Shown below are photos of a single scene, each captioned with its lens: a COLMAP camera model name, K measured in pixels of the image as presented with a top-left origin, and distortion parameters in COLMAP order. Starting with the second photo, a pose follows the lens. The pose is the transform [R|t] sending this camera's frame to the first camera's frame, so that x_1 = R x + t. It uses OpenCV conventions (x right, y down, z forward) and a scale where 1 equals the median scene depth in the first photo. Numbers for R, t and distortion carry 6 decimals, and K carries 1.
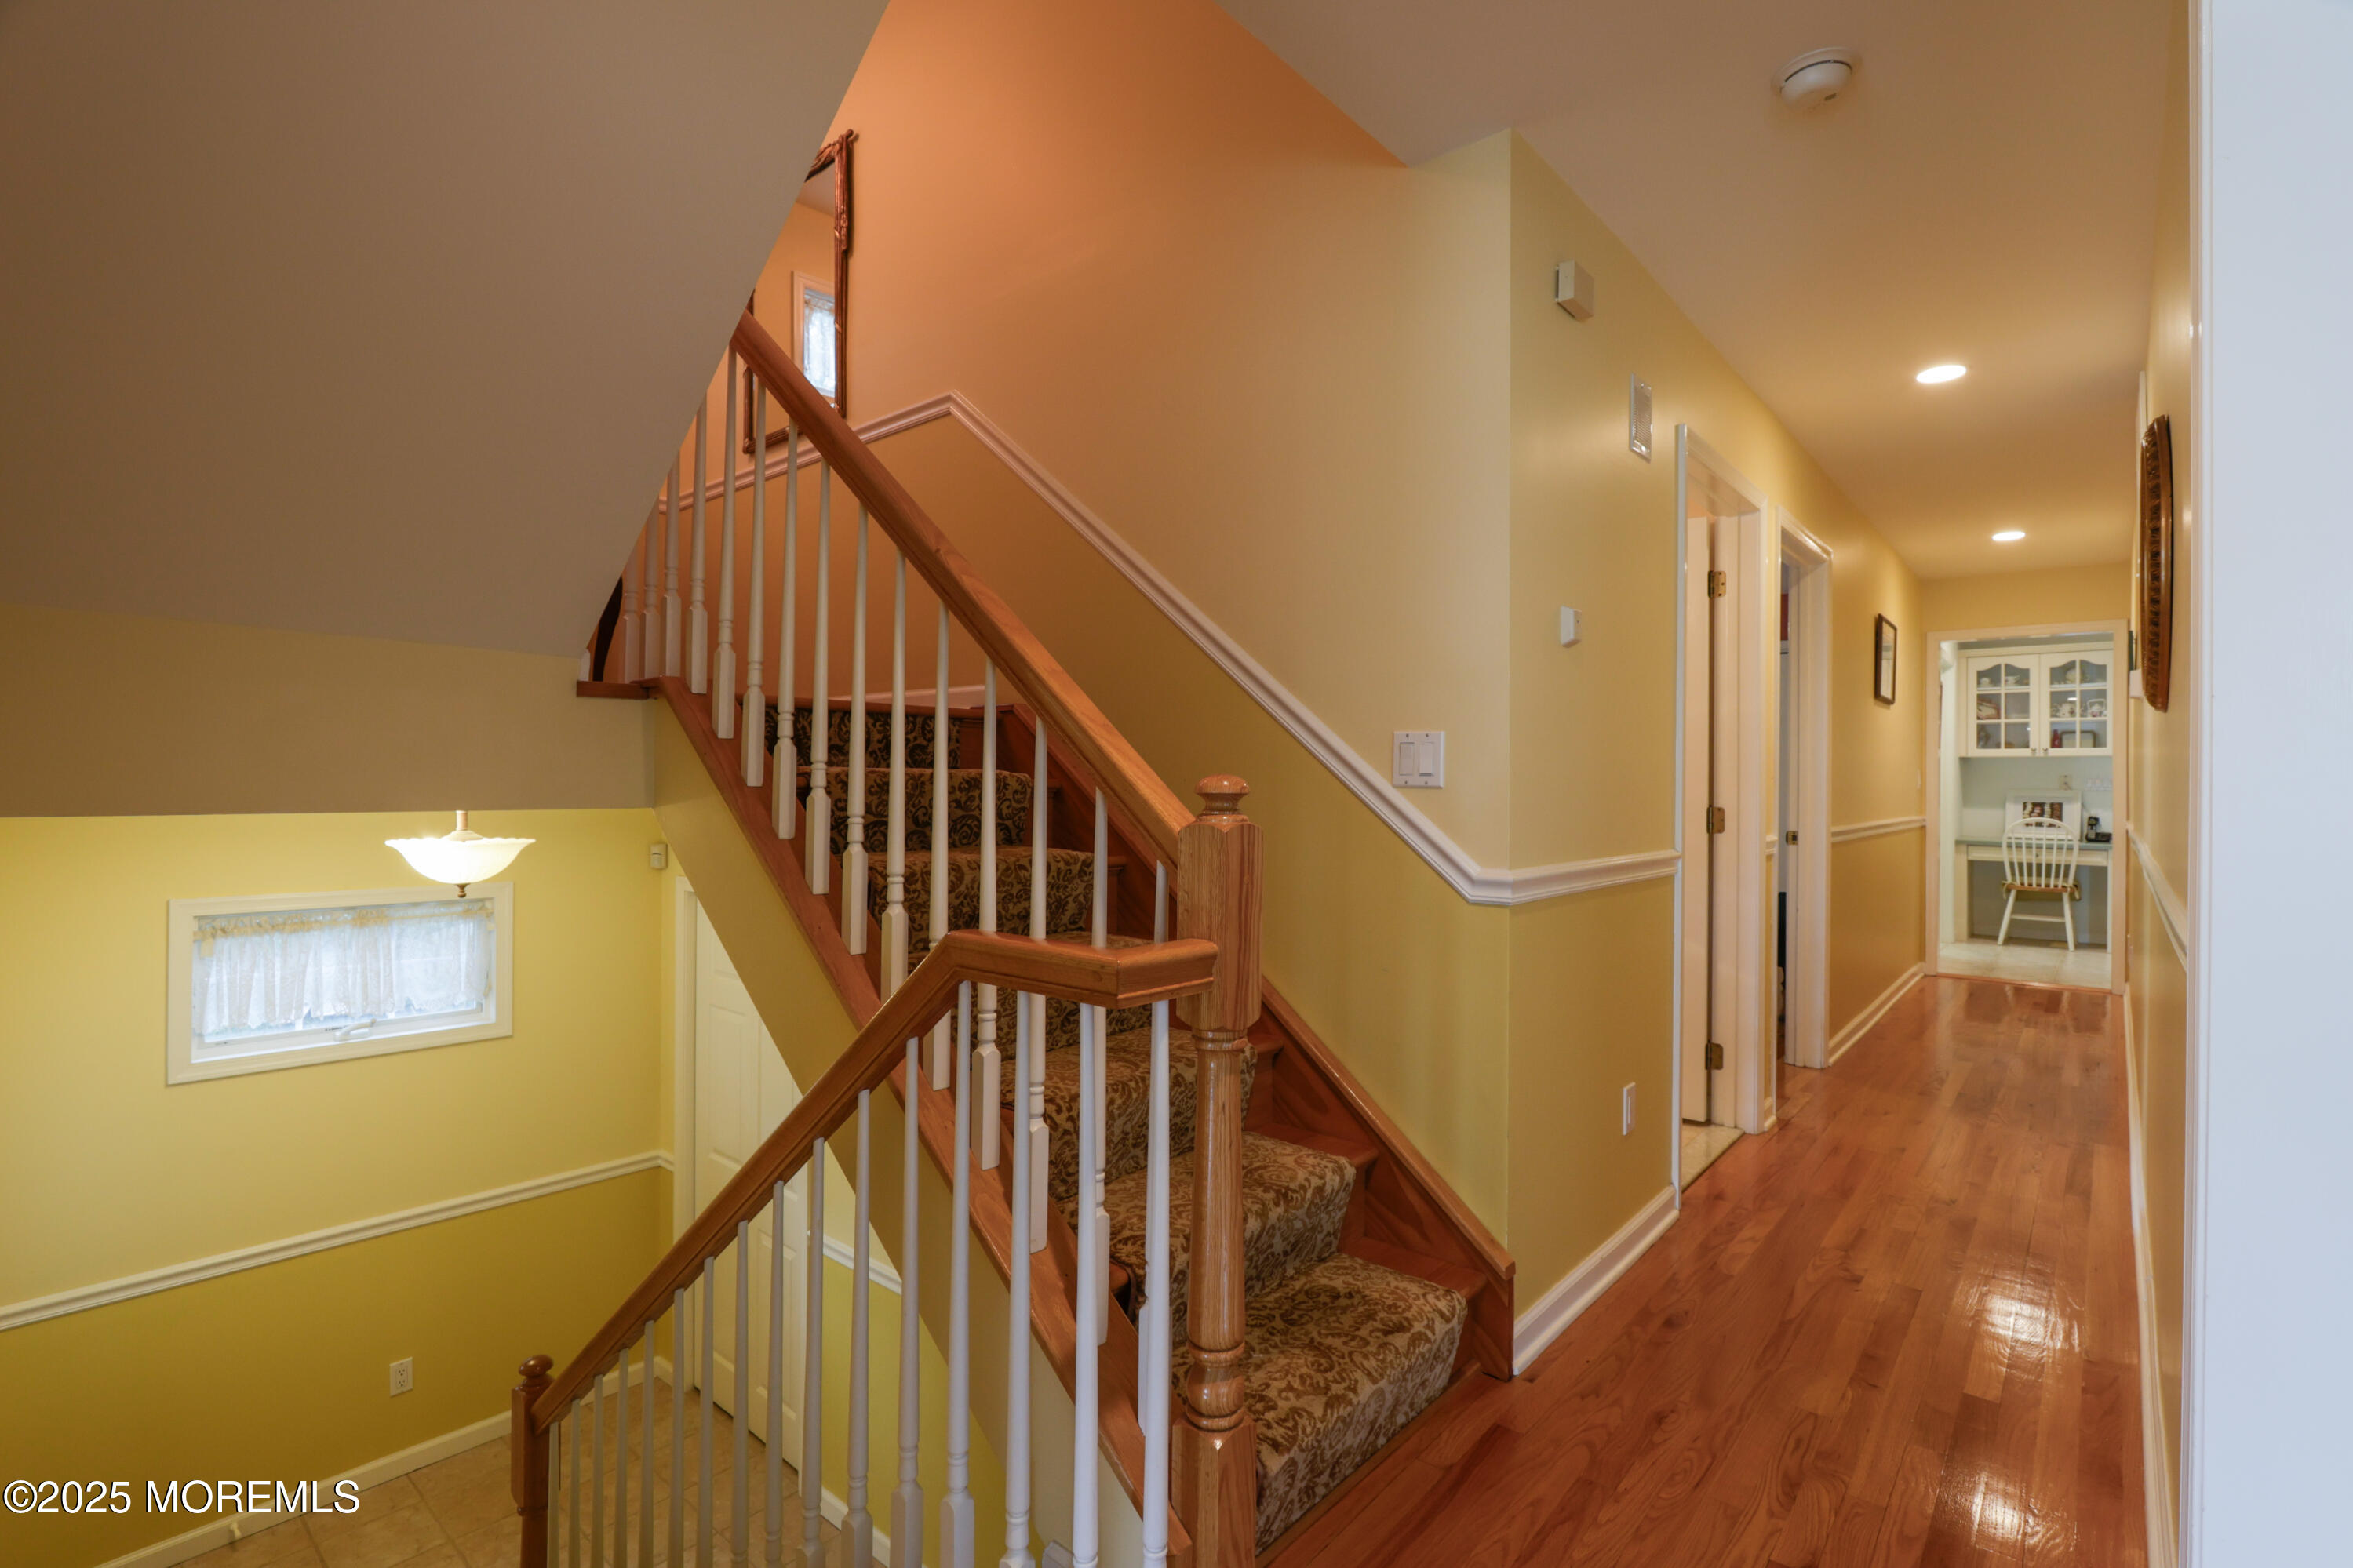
lens RADIAL K [[1137.4, 0, 1179.5], [0, 1137.4, 781.2], [0, 0, 1]] dist [0.003693, 0.001763]
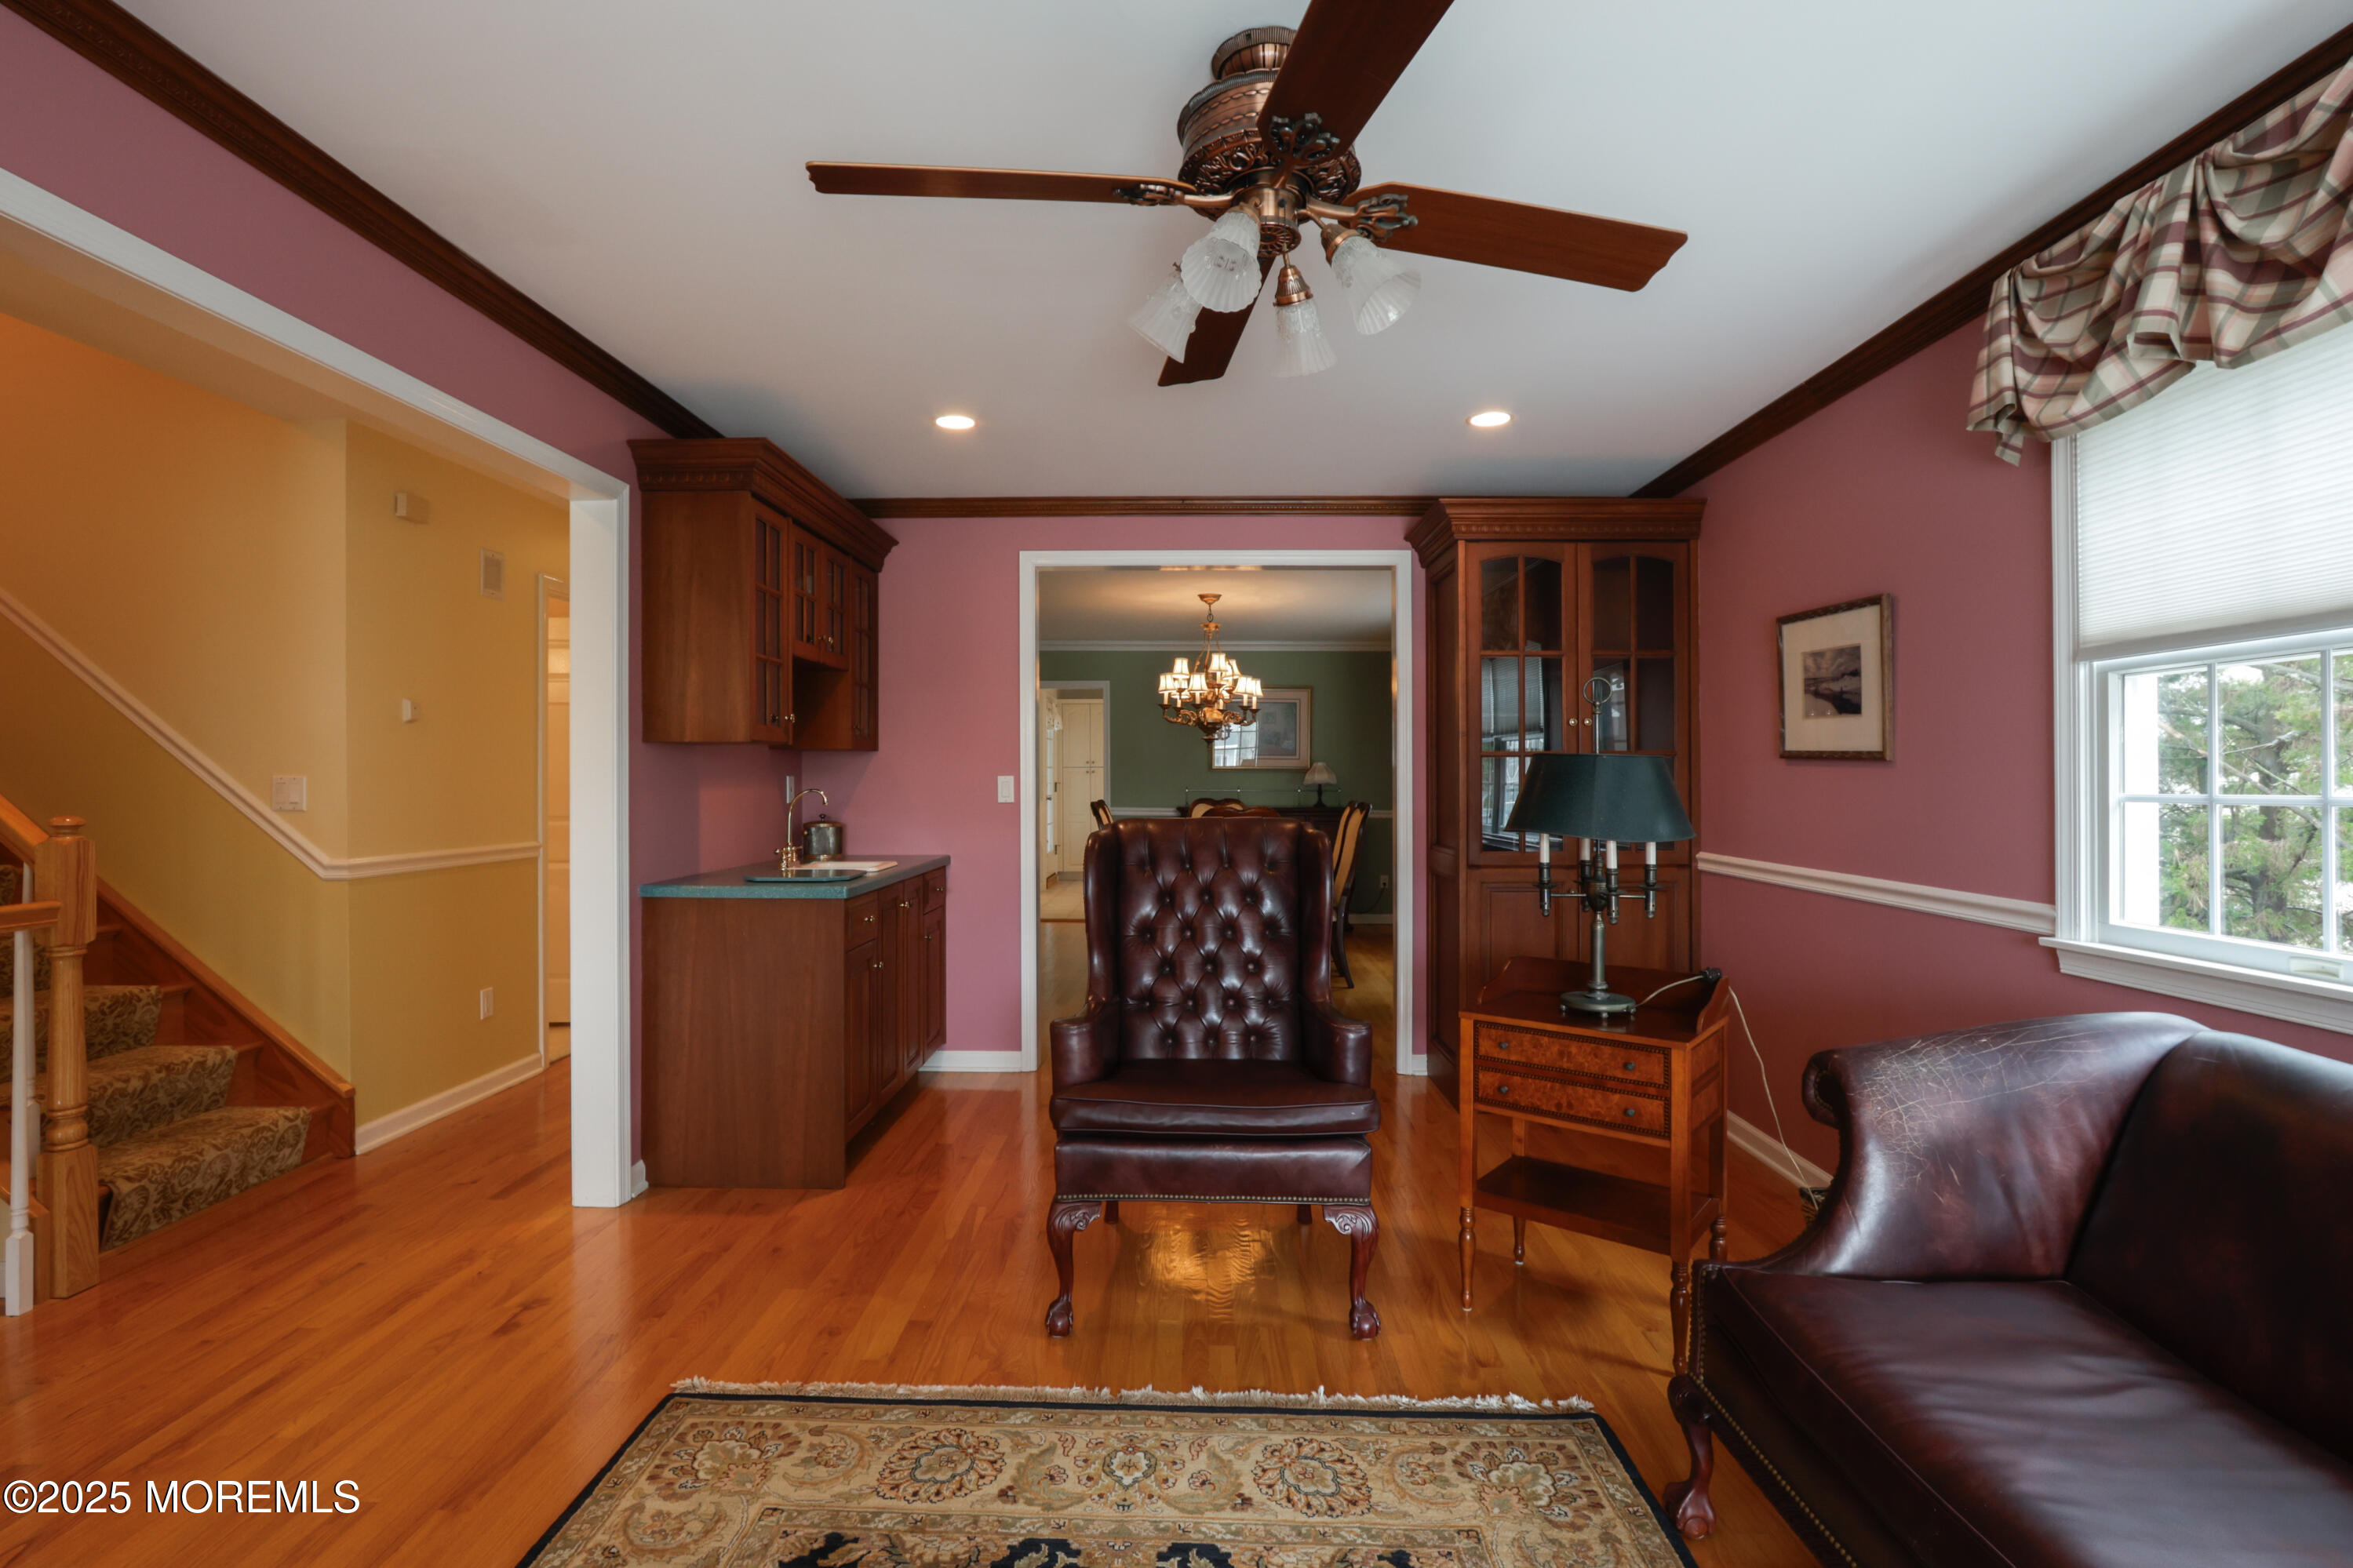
lens RADIAL K [[1137.4, 0, 1169.1], [0, 1137.4, 785.2], [0, 0, 1]] dist [0.003693, 0.001763]
pose [[0.784939, -0.013456, 0.619427, 0.202539], [0.008524, 0.999904, 0.010919, -0.041099], [-0.619514, -0.003291, 0.784979, -1.117390]]
